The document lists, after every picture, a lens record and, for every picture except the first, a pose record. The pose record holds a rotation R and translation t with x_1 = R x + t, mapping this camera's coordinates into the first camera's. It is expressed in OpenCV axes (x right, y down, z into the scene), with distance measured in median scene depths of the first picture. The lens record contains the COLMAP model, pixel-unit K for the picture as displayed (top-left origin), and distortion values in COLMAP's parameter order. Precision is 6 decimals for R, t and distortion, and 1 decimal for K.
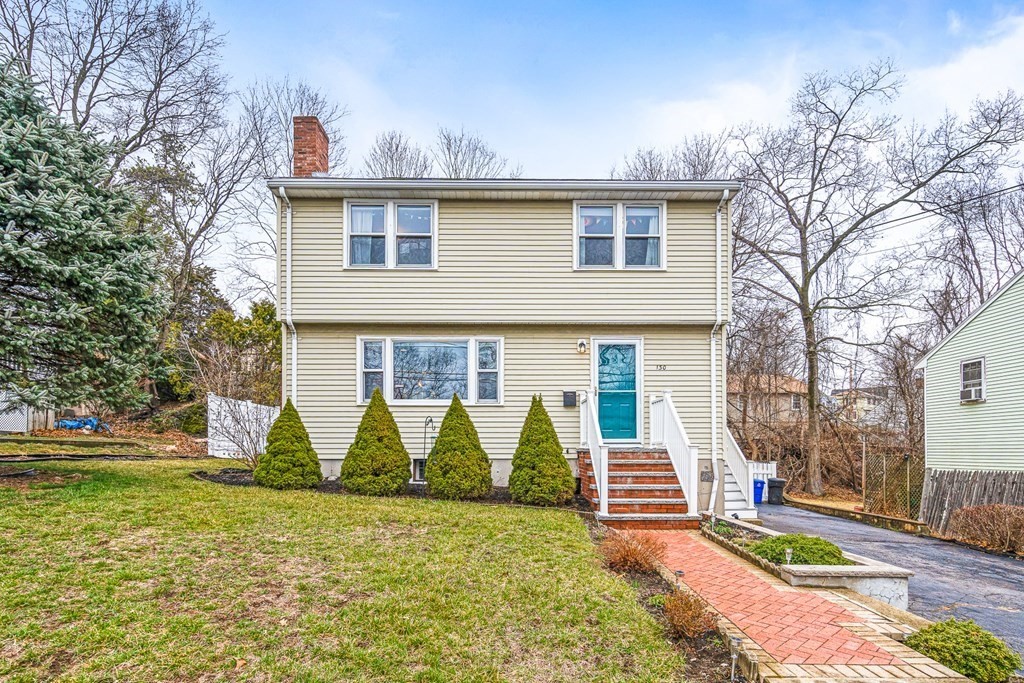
lens RADIAL K [[513.0, 0, 518.8], [0, 513.0, 359.4], [0, 0, 1]] dist [0.004426, 0.000330]
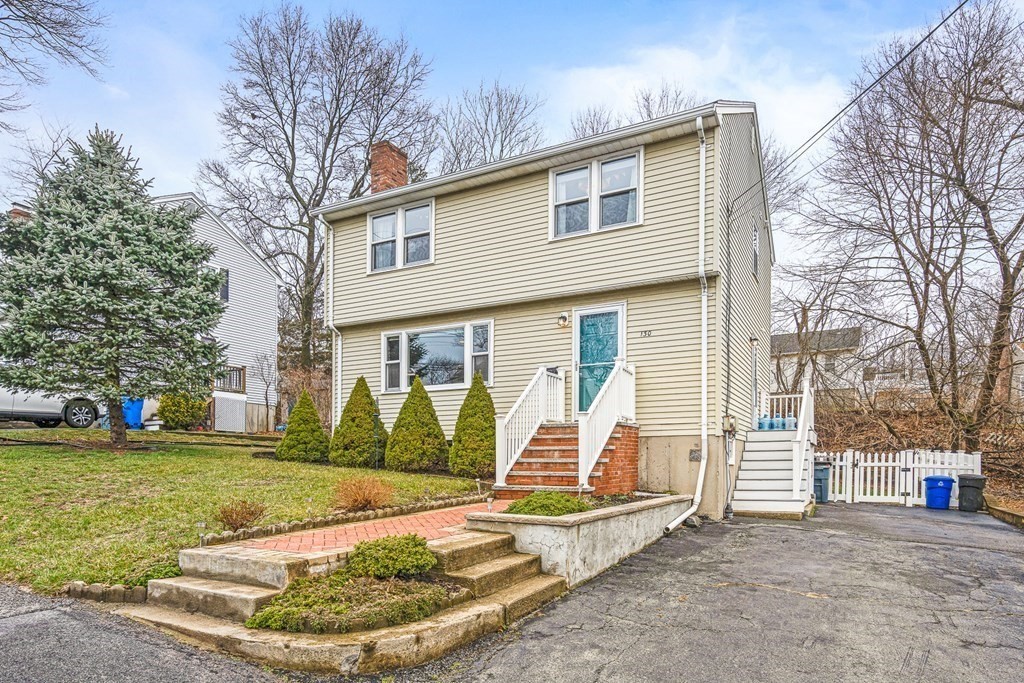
lens RADIAL K [[583.3, 0, 512.6], [0, 583.3, 347.0], [0, 0, 1]] dist [0.008323, 0.001003]
pose [[0.885320, -0.088287, -0.456523, 0.525494], [0.081714, 0.996070, -0.034164, 0.053800], [0.457745, -0.007058, 0.889055, -0.002039]]
